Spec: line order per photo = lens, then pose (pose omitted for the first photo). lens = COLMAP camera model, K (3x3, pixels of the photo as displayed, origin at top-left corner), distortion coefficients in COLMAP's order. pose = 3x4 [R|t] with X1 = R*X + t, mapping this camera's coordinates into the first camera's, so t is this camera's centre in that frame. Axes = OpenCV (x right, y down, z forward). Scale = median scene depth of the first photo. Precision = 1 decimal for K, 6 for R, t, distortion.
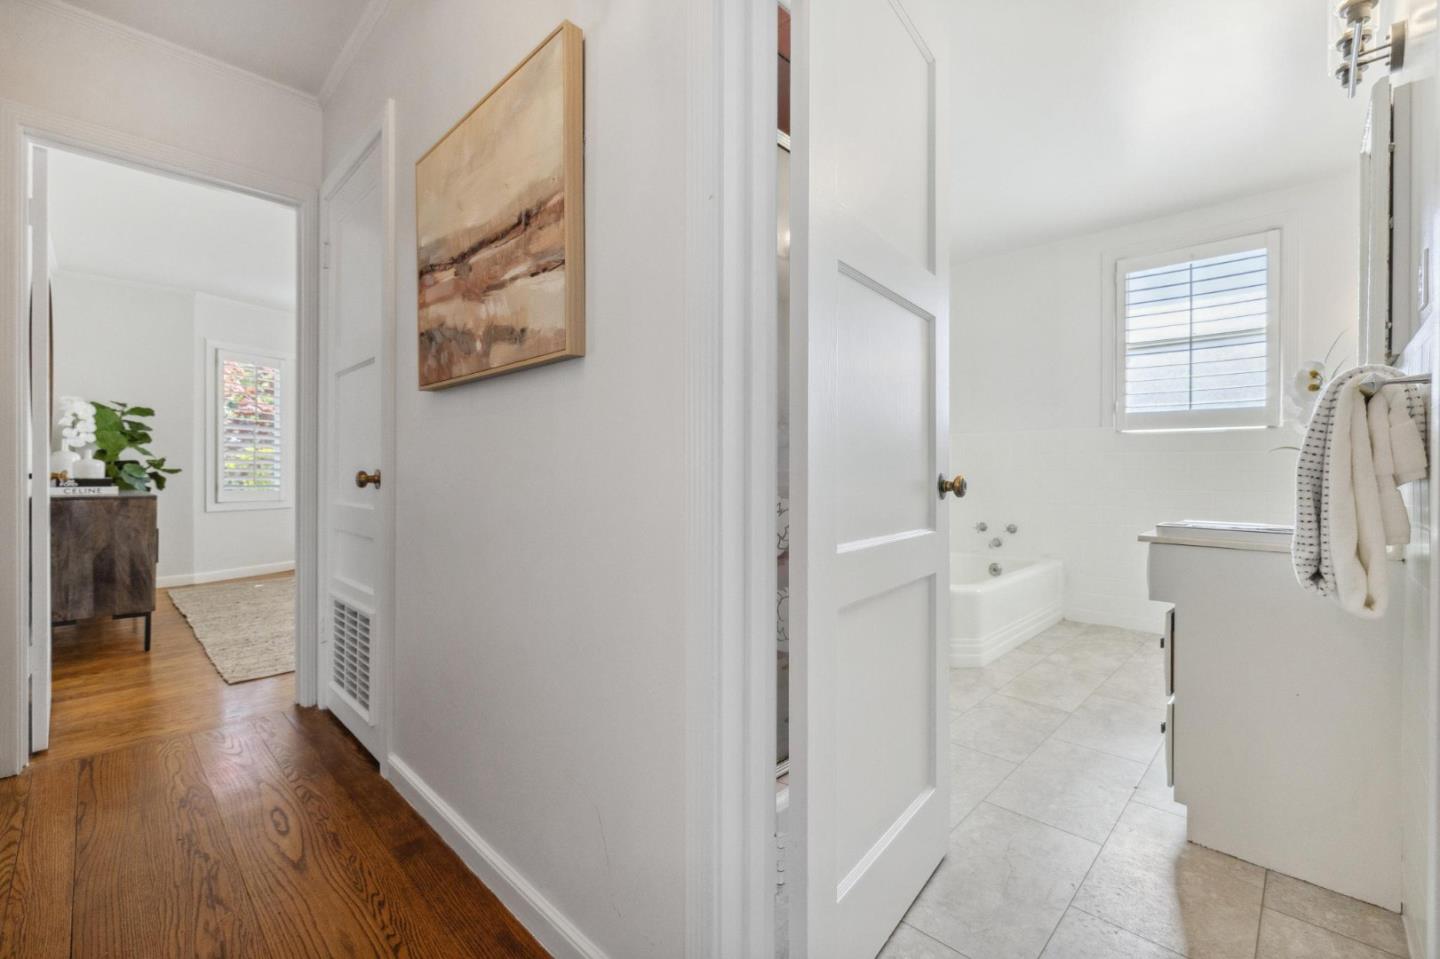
lens RADIAL K [[609.2, 0, 718.6], [0, 609.2, 459.6], [0, 0, 1]] dist [0.000192, 0.000039]
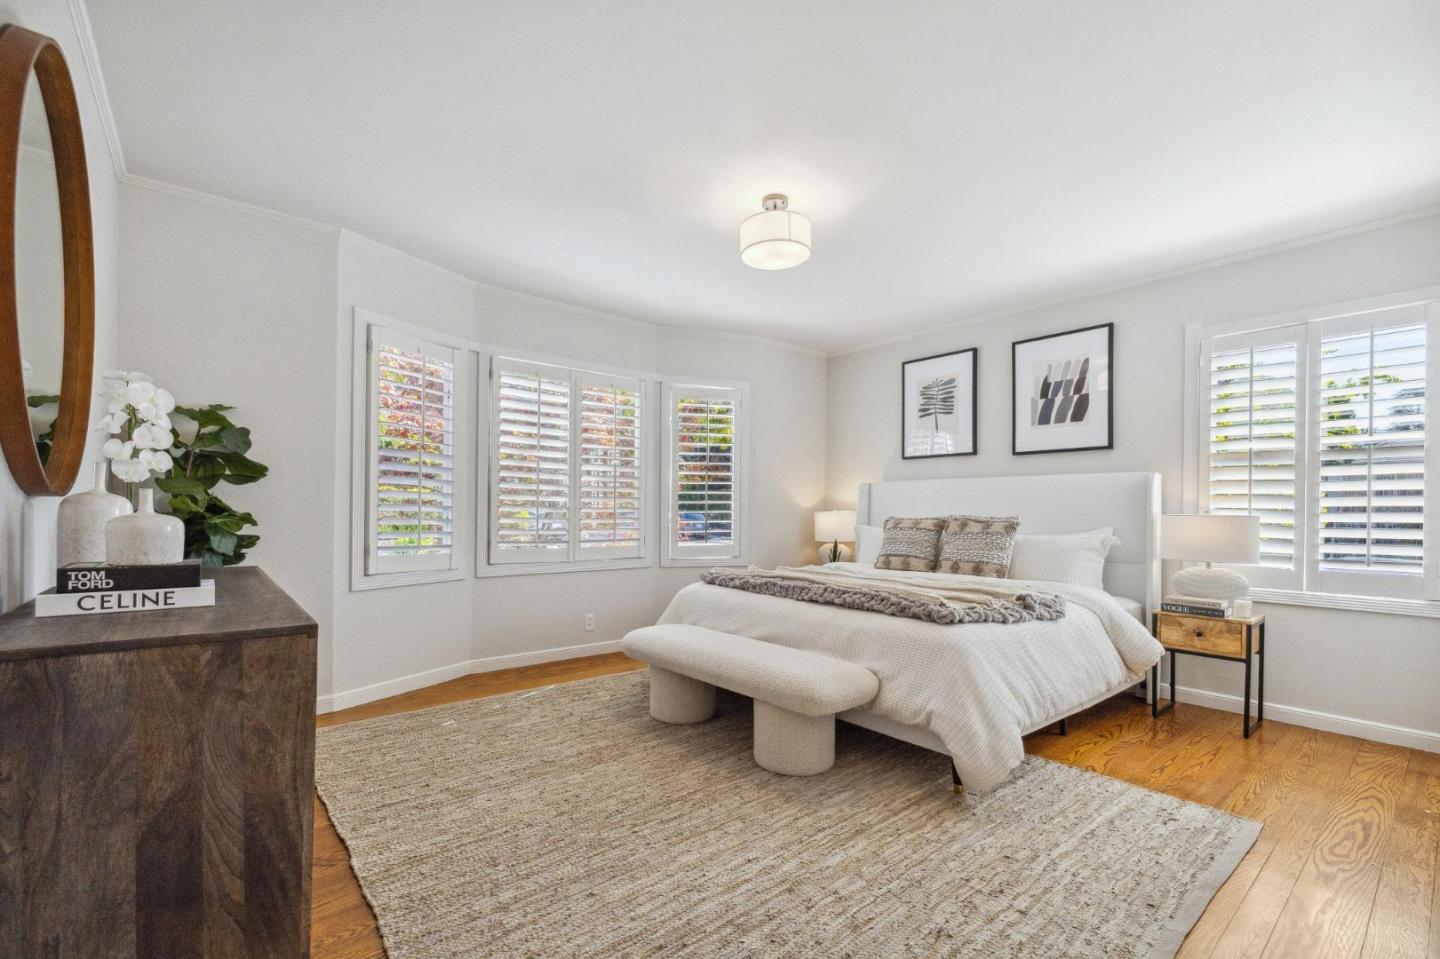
lens RADIAL K [[618.3, 0, 718.8], [0, 618.3, 495.0], [0, 0, 1]] dist [-0.000458, -0.000087]
pose [[0.994787, 0.004250, -0.101890, -0.667436], [-0.005118, 0.999953, -0.008266, -0.011426], [0.101850, 0.008744, 0.994761, 0.681894]]
